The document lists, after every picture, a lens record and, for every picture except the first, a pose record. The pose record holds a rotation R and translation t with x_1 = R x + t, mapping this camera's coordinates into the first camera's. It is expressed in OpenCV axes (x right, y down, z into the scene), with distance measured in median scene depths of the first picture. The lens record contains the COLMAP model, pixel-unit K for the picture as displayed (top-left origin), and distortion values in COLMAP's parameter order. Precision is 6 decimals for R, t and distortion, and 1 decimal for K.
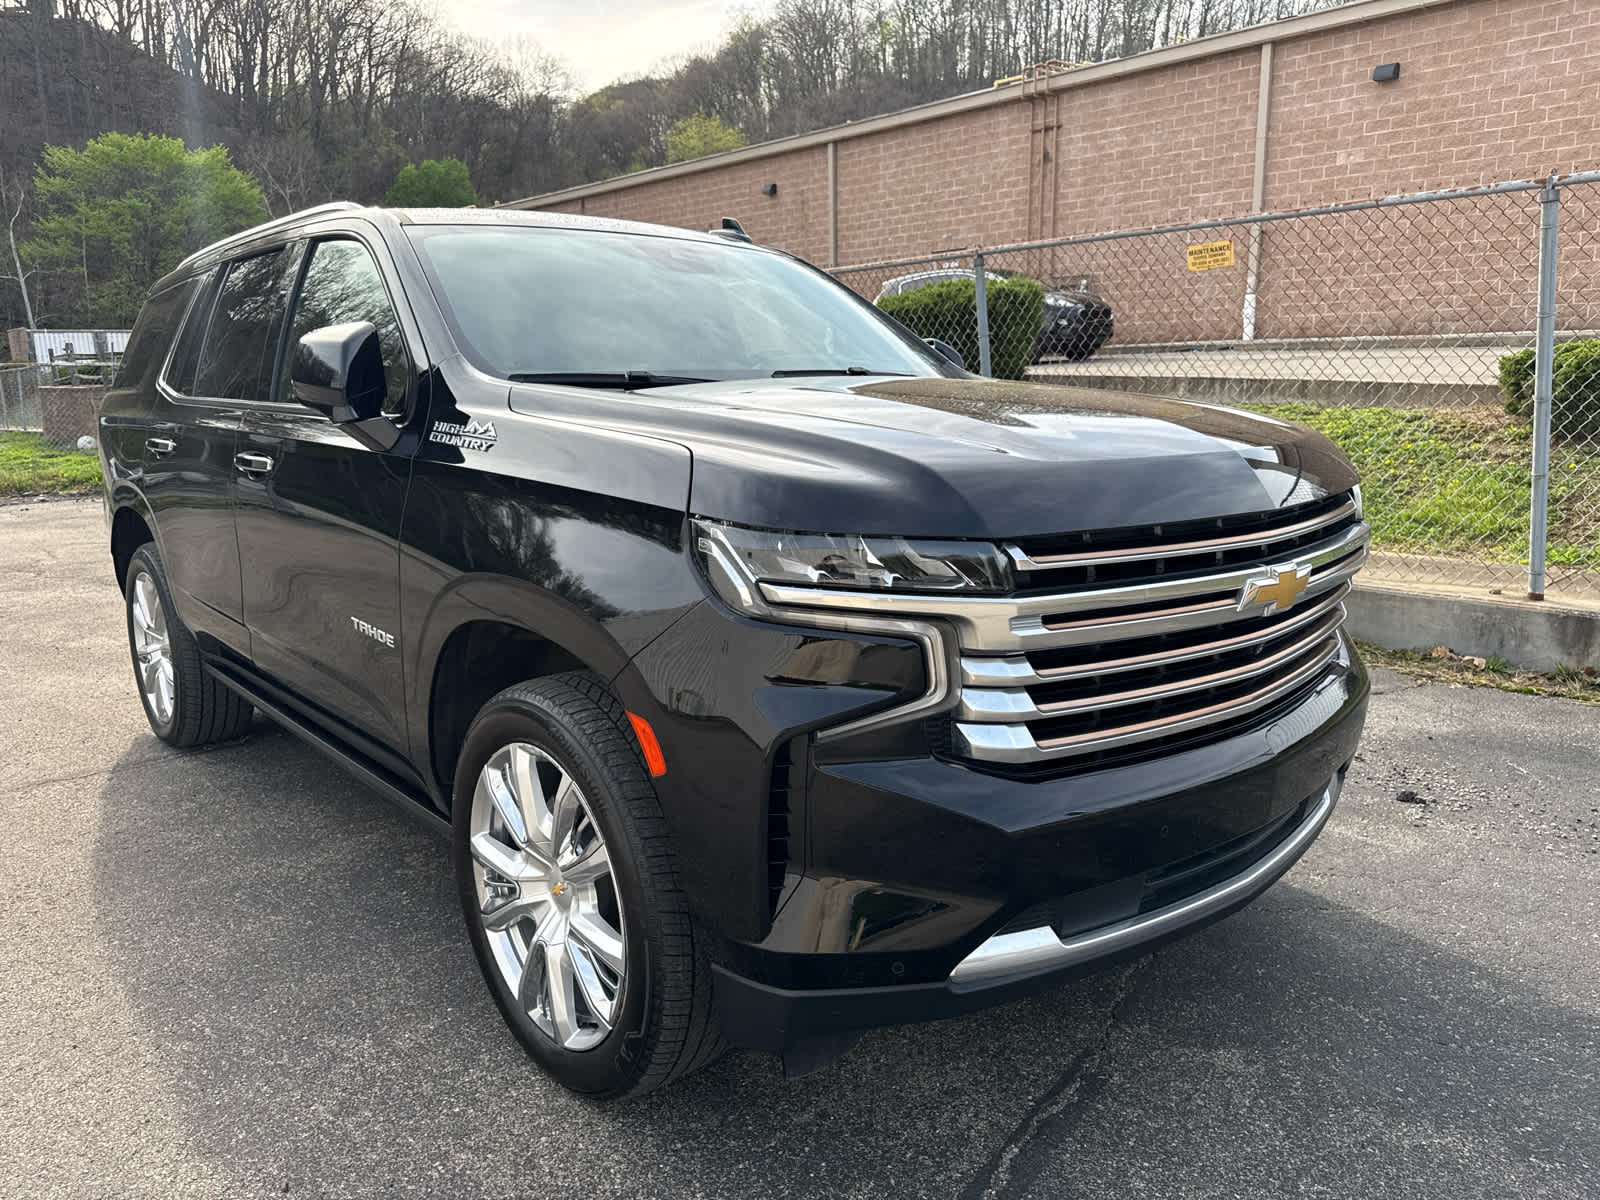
lens RADIAL K [[1141.5, 0, 800.0], [0, 1141.5, 600.0], [0, 0, 1]] dist [0.003896, -0.006246]
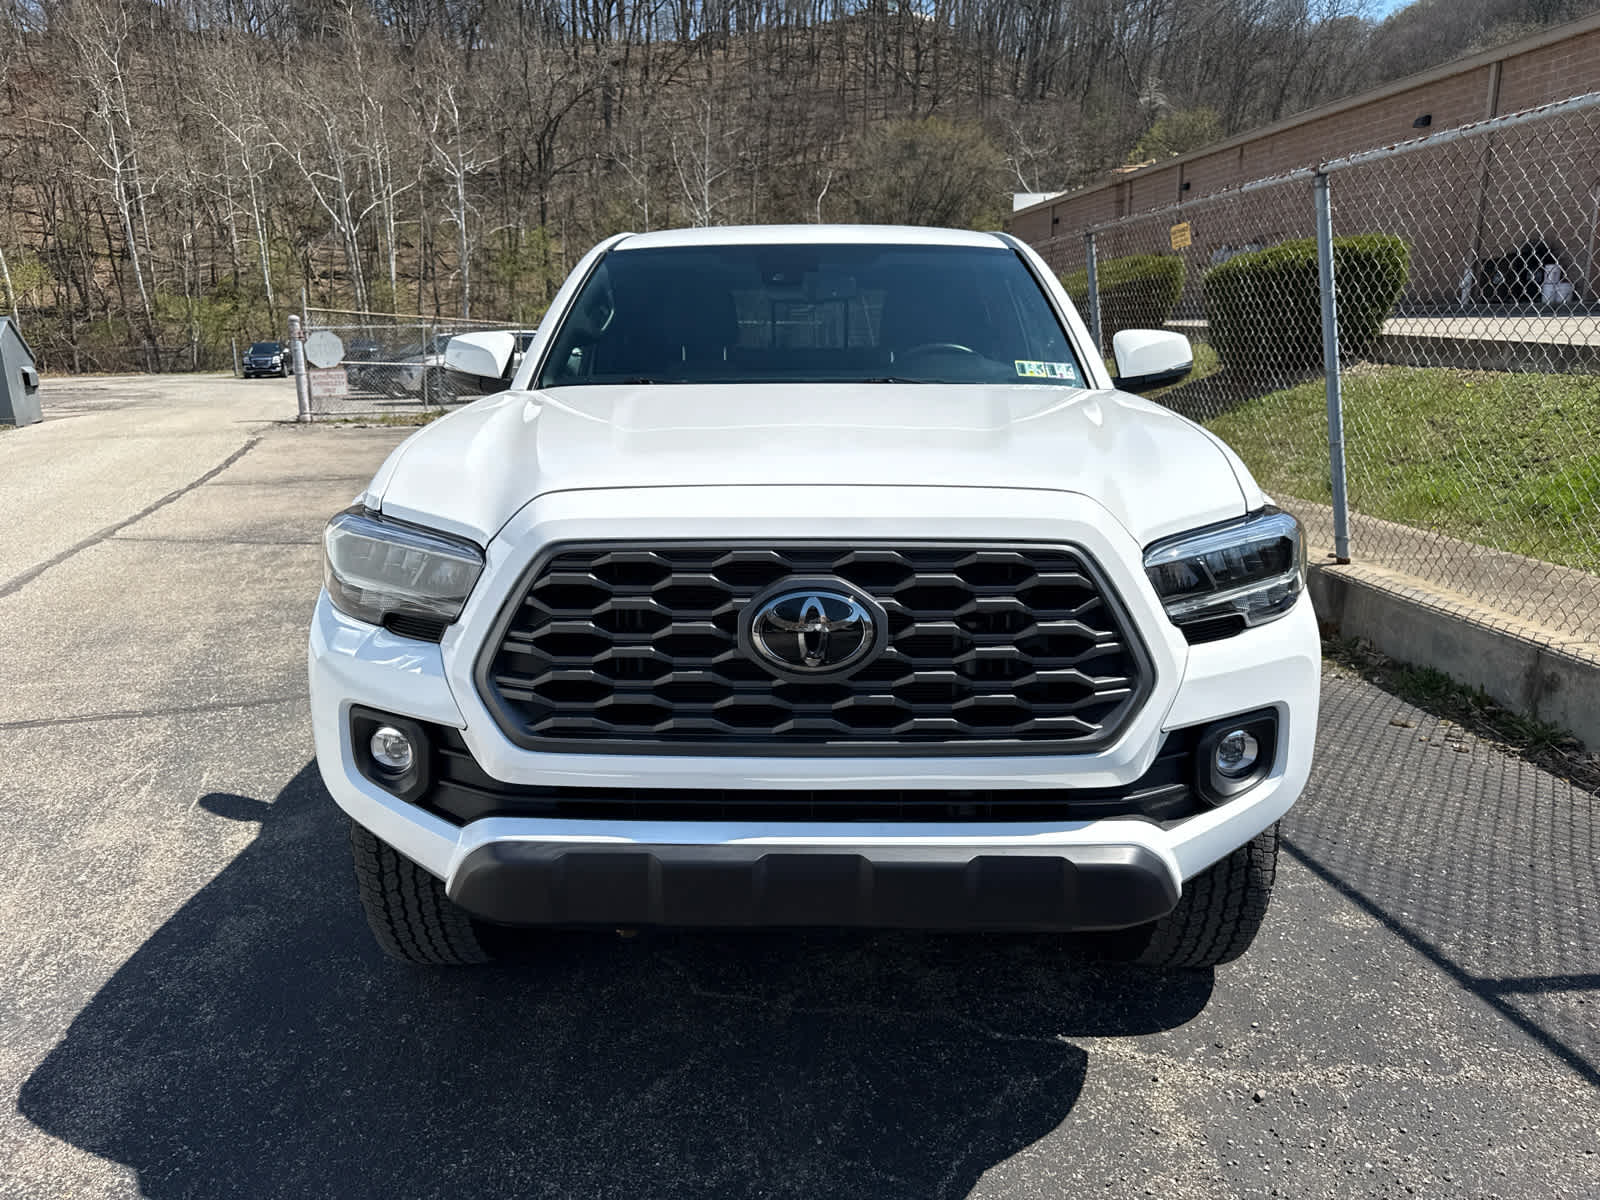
lens RADIAL K [[1141.5, 0, 800.0], [0, 1141.5, 600.0], [0, 0, 1]] dist [0.003896, -0.006246]
pose [[0.799527, 0.149417, -0.581749, 0.182048], [-0.122368, 0.988771, 0.085781, -0.000285], [0.588033, 0.002603, 0.808833, -0.029396]]
